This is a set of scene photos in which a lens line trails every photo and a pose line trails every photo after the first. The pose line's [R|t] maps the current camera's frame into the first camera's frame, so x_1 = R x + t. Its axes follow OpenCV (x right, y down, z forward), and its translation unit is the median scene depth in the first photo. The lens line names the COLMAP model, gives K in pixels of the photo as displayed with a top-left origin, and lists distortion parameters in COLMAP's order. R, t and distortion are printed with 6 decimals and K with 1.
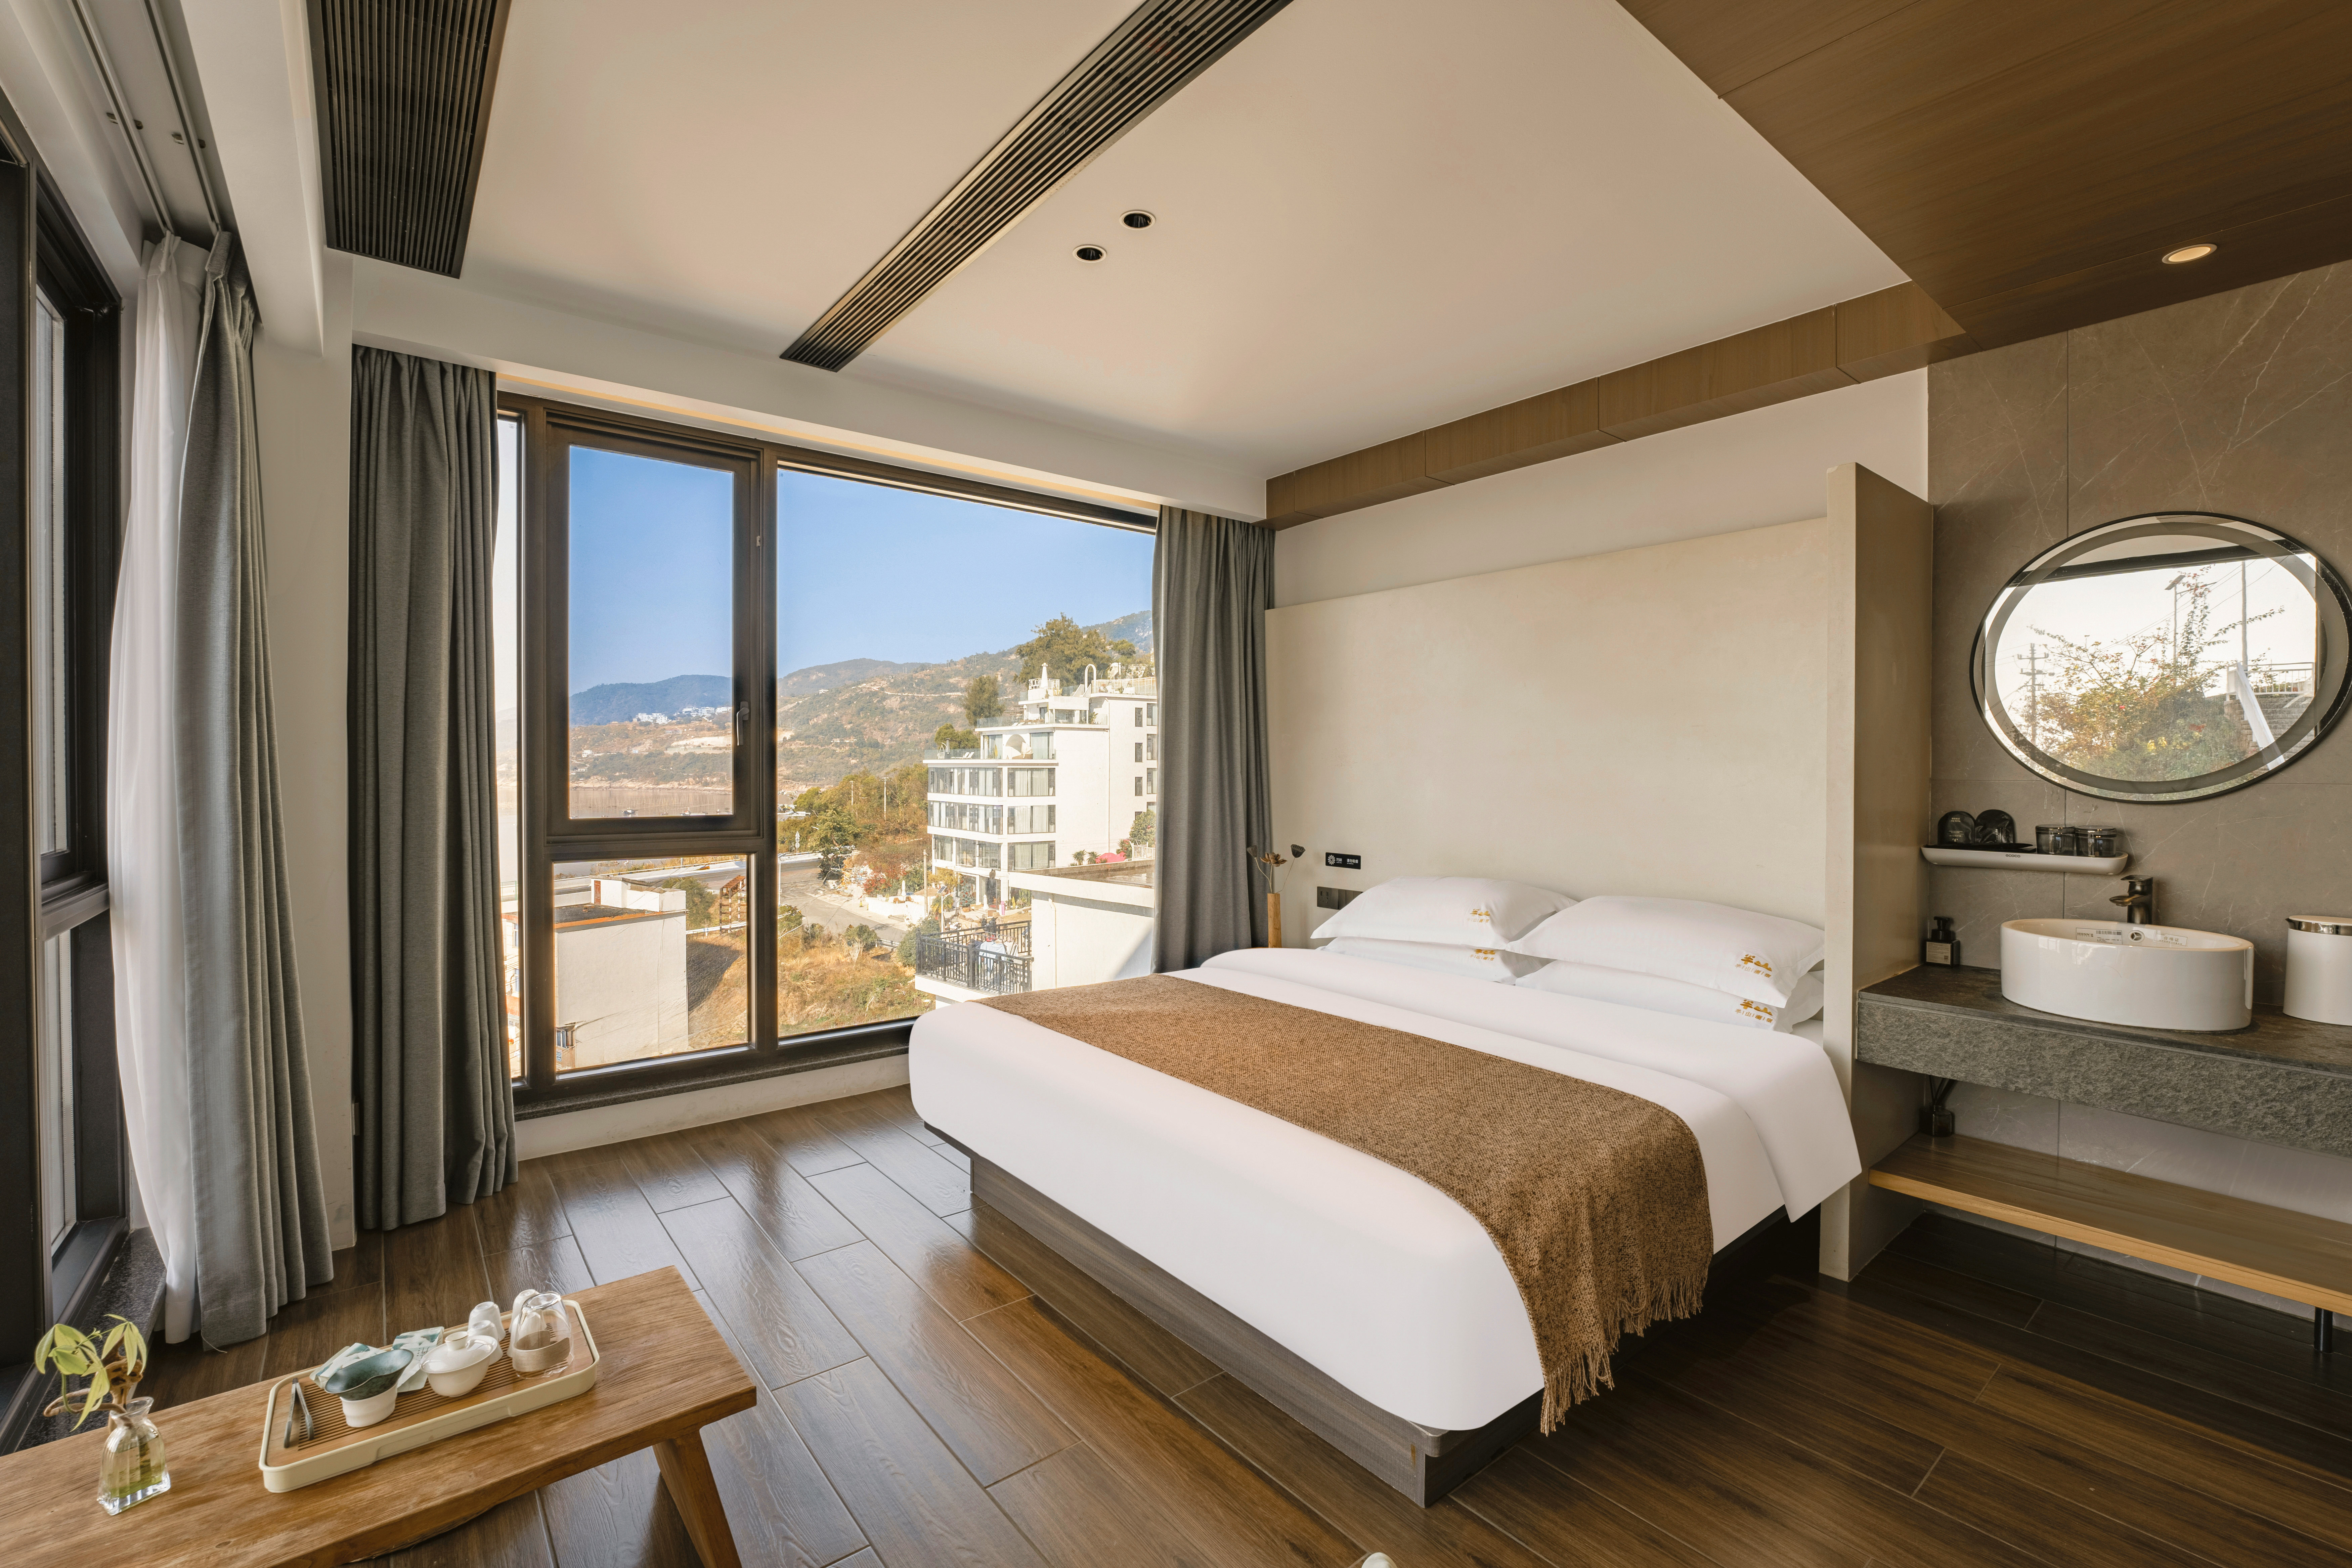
lens RADIAL K [[999.6, 0, 1176.0], [0, 999.6, 784.0], [0, 0, 1]] dist [-0.023416, -0.000220]
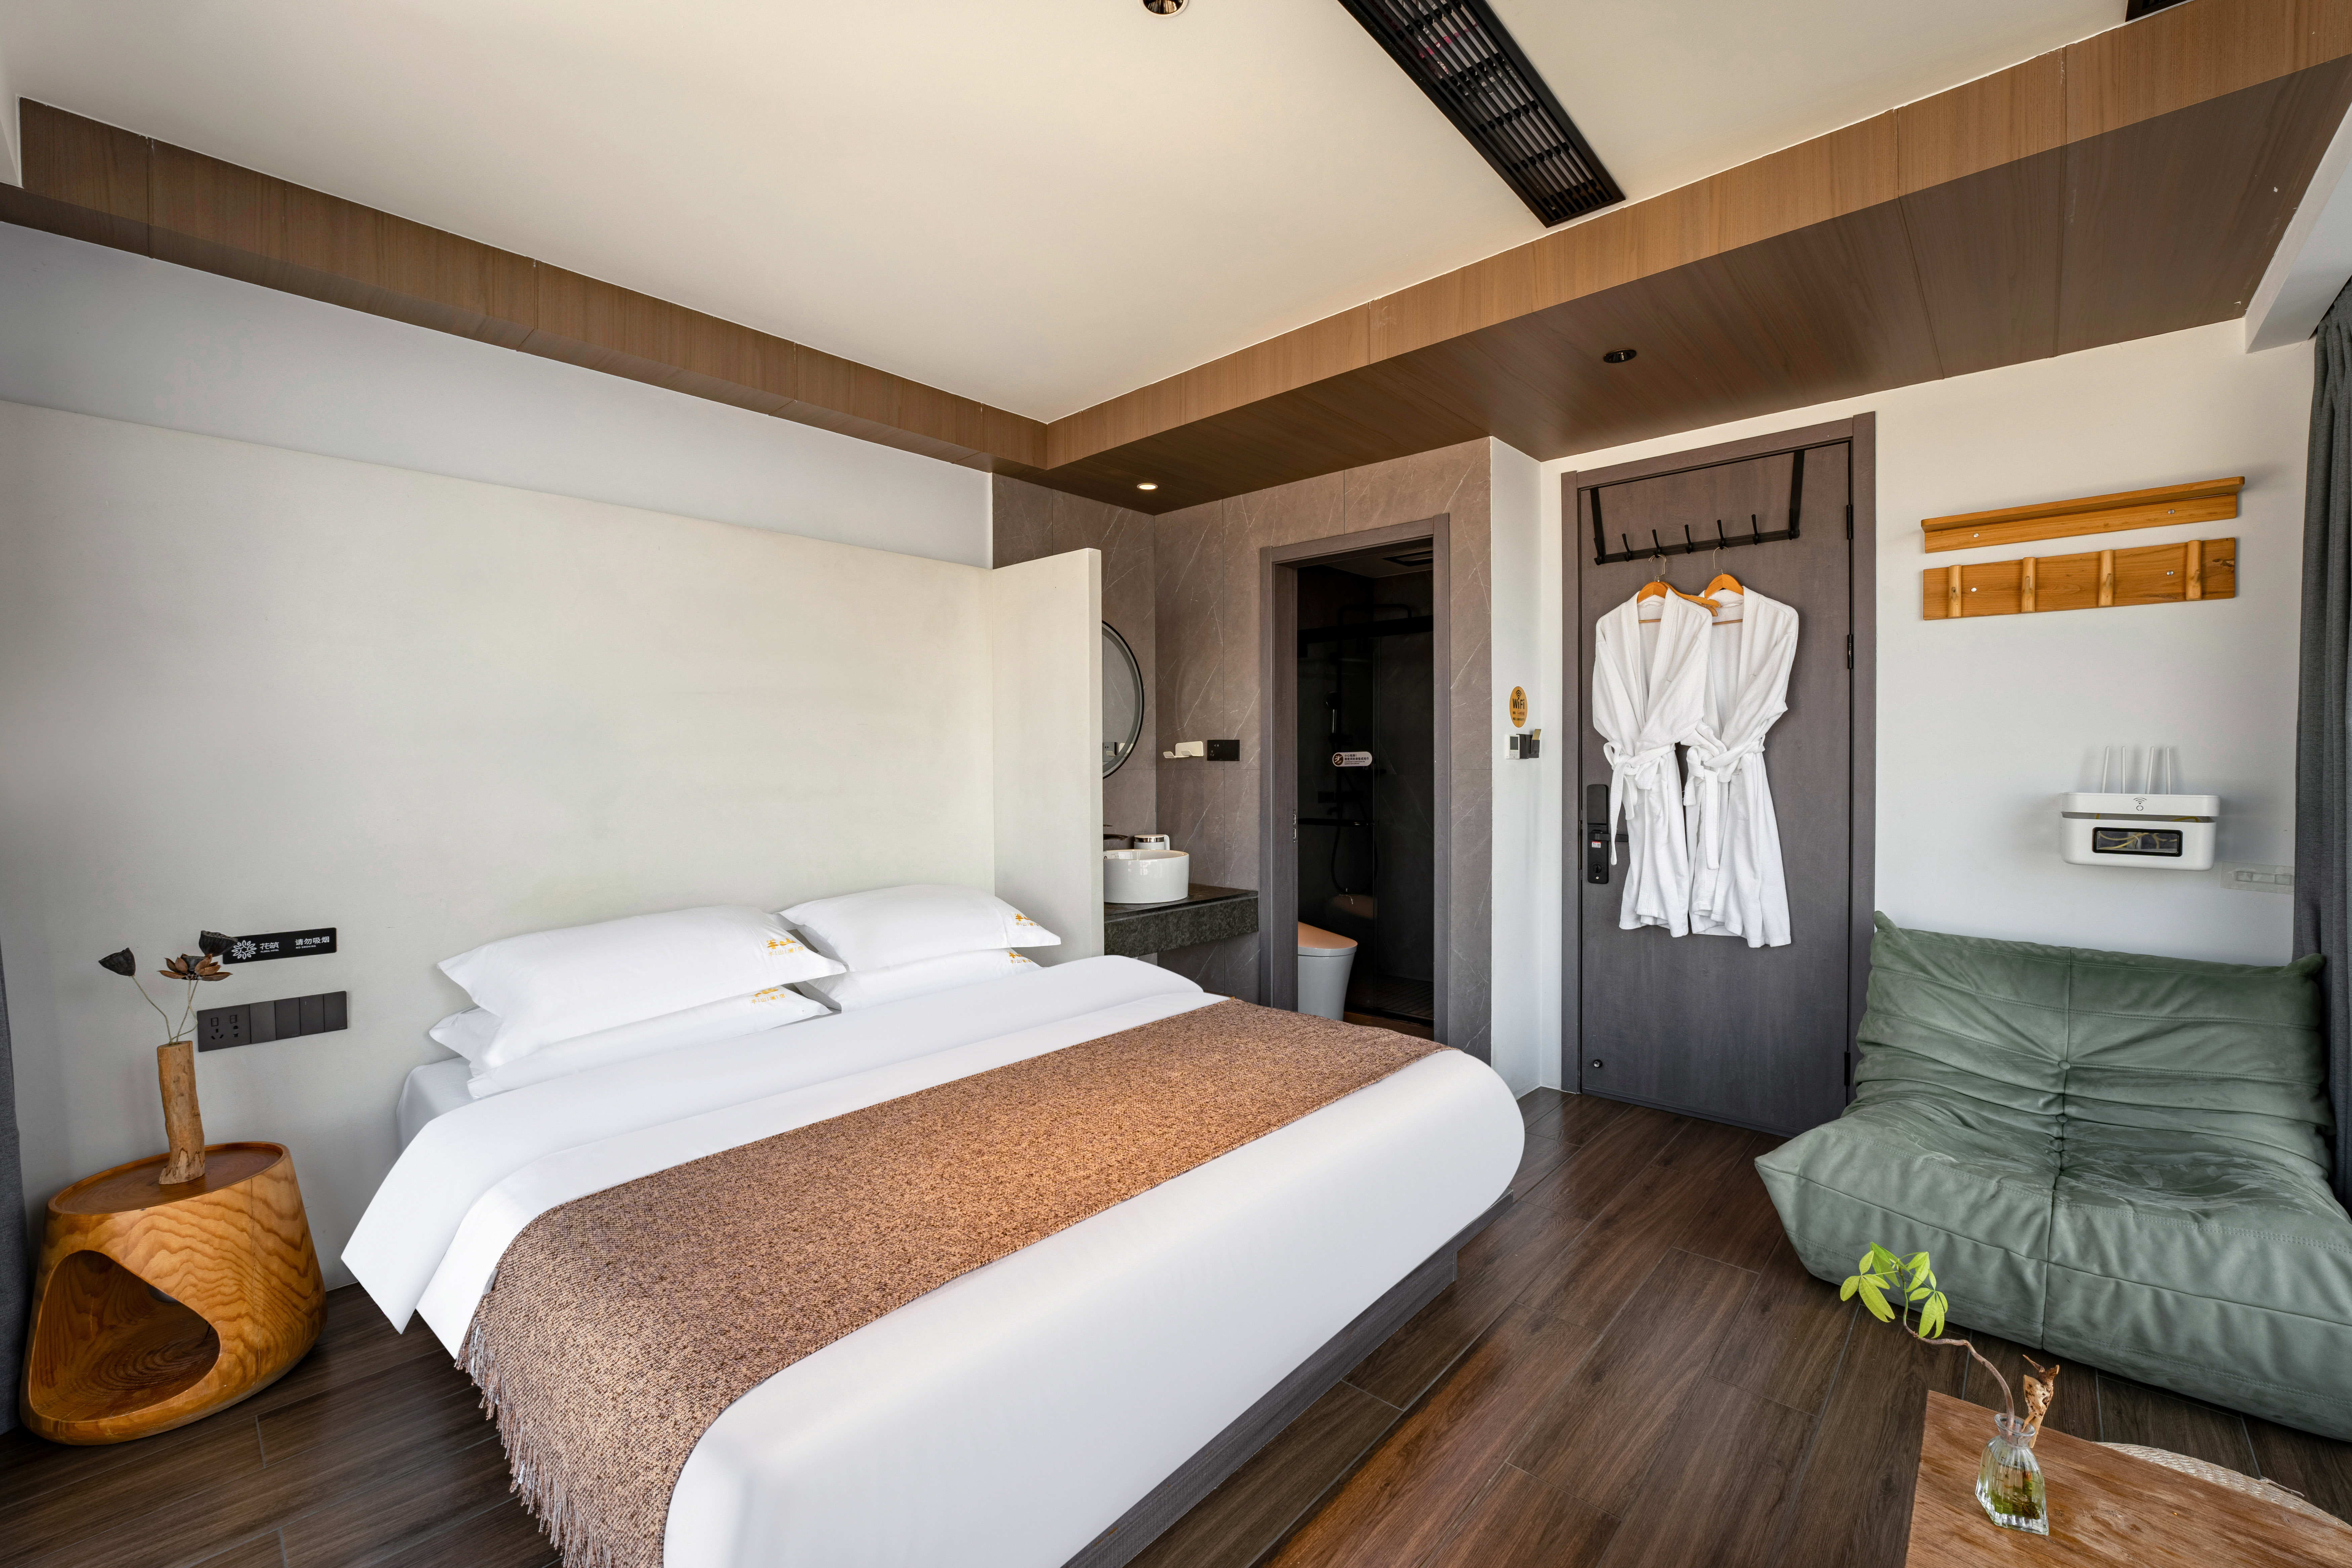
lens RADIAL K [[962.1, 0, 1185.2], [0, 962.1, 776.1], [0, 0, 1]] dist [-0.029836, 0.003176]
pose [[-0.152549, -0.015913, 0.988168, -0.534280], [0.023879, 0.999519, 0.019782, -0.015405], [-0.988007, 0.026614, -0.152096, 0.809939]]
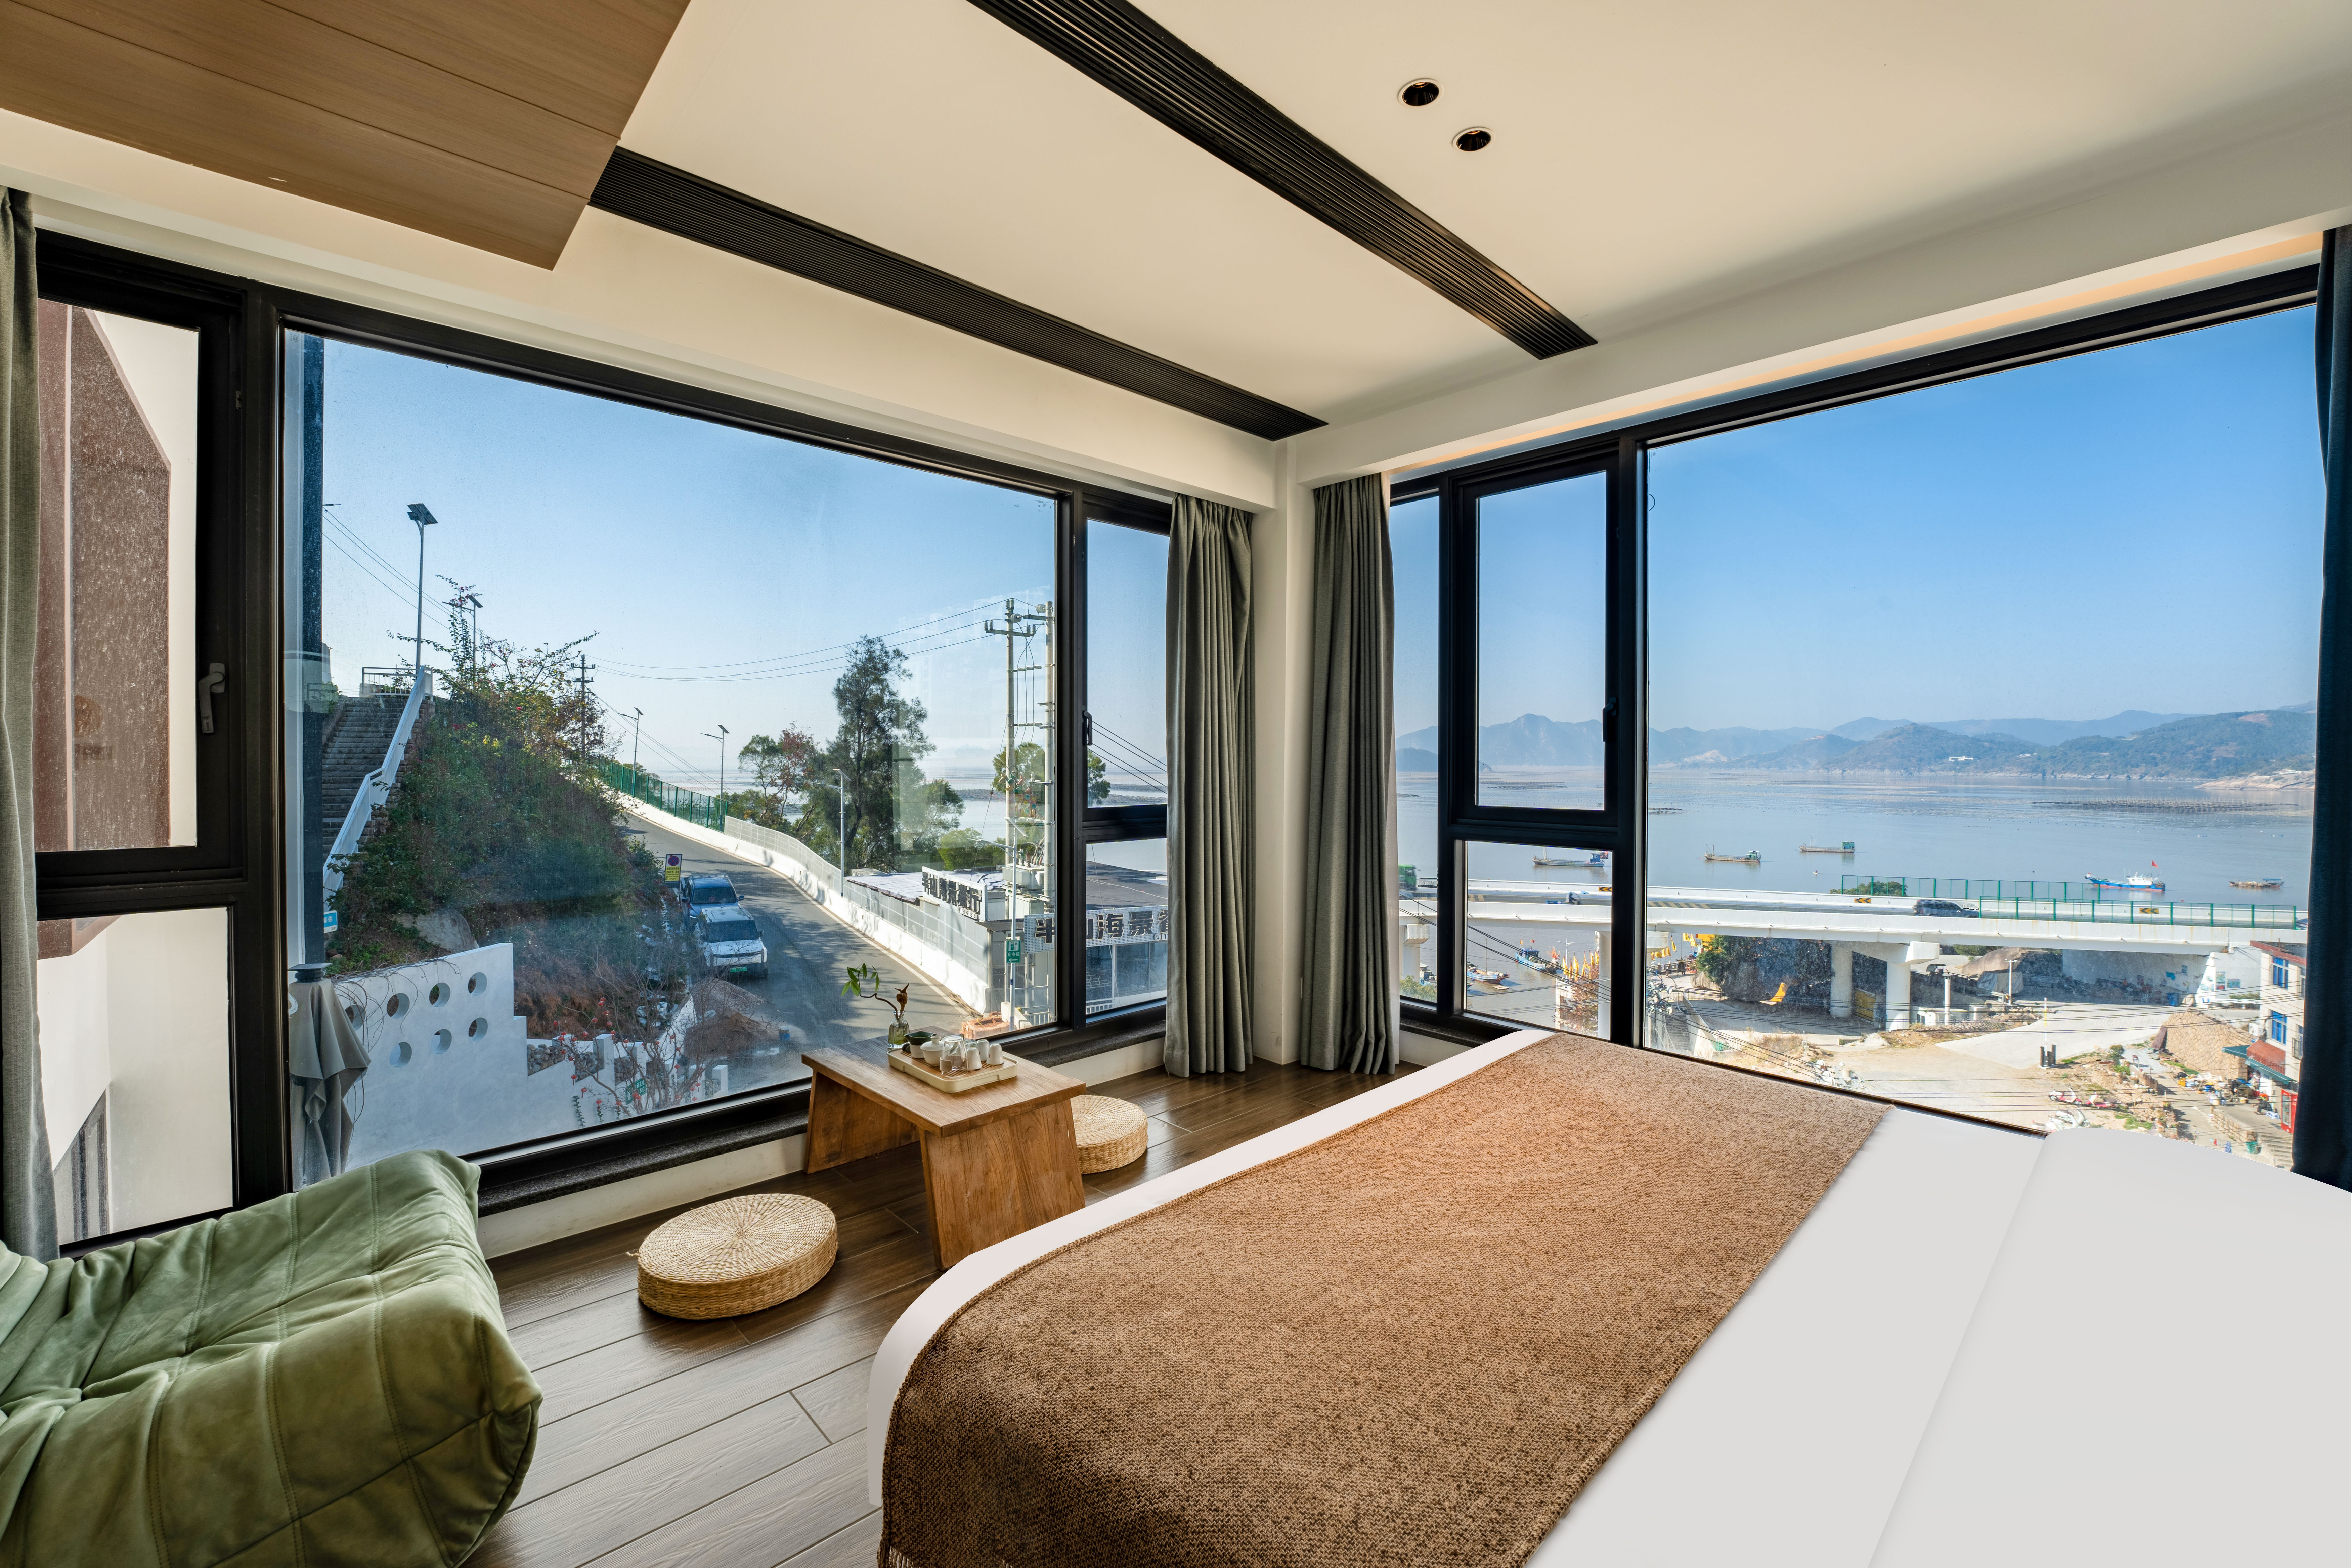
lens RADIAL K [[962.1, 0, 1185.2], [0, 962.1, 776.1], [0, 0, 1]] dist [-0.029836, 0.003176]
pose [[0.081400, 0.014115, -0.996582, 0.536703], [-0.019783, 0.999726, 0.012544, -0.008322], [0.996485, 0.018694, 0.081657, 0.552348]]
